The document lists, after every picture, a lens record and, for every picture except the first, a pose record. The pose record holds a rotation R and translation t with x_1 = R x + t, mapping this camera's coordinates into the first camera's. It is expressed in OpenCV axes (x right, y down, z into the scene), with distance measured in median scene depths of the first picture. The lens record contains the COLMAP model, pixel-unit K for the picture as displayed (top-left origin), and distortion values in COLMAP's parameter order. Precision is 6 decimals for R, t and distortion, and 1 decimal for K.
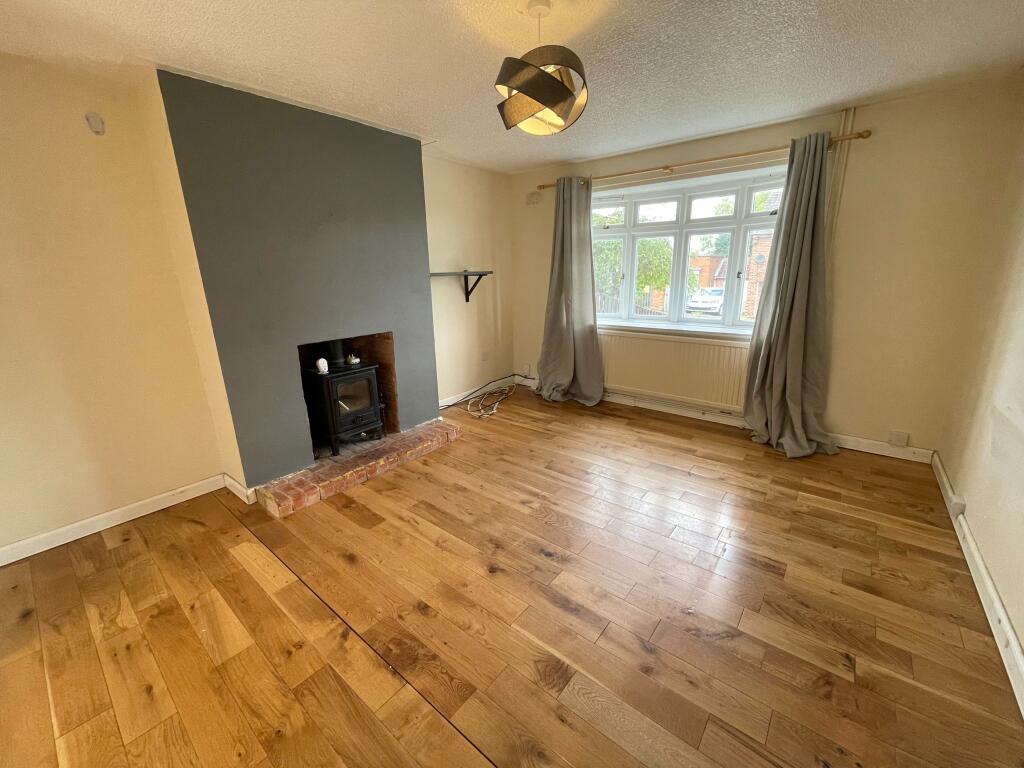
lens RADIAL K [[415.0, 0, 514.4], [0, 415.0, 384.8], [0, 0, 1]] dist [-0.007060, 0.000207]
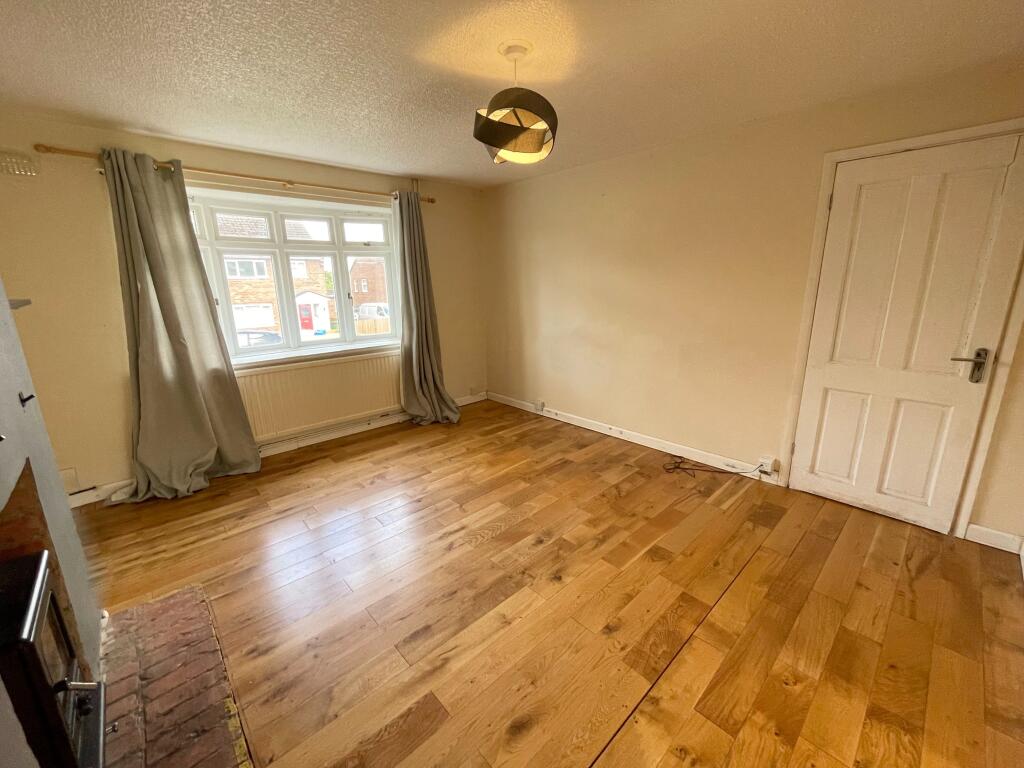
lens RADIAL K [[415.0, 0, 513.0], [0, 415.0, 382.6], [0, 0, 1]] dist [-0.007060, 0.000207]
pose [[0.132106, -0.218726, 0.966802, -0.534564], [0.279670, 0.943949, 0.175341, -0.121486], [-0.950964, 0.247222, 0.185873, 0.449281]]
